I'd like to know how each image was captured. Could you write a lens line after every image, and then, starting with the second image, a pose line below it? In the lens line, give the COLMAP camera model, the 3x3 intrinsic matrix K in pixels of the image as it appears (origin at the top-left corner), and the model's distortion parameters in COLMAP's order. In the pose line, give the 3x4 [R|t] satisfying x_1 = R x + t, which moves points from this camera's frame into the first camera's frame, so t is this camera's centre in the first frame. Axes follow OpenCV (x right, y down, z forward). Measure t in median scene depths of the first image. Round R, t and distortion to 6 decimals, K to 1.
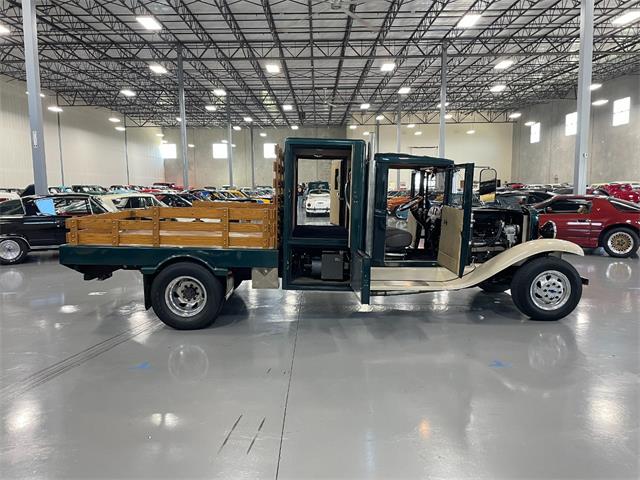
lens RADIAL K [[491.7, 0, 315.3], [0, 491.7, 246.2], [0, 0, 1]] dist [0.066777, -0.092395]
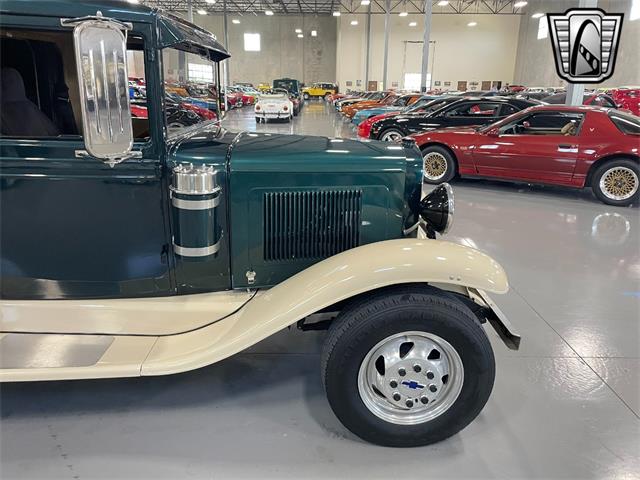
lens RADIAL K [[491.7, 0, 323.3], [0, 491.7, 239.8], [0, 0, 1]] dist [0.066777, -0.092395]
pose [[0.999713, 0.015580, 0.018180, 0.214257], [-0.018612, 0.983357, 0.180726, -0.044728], [-0.015062, -0.181013, 0.983365, 0.349356]]
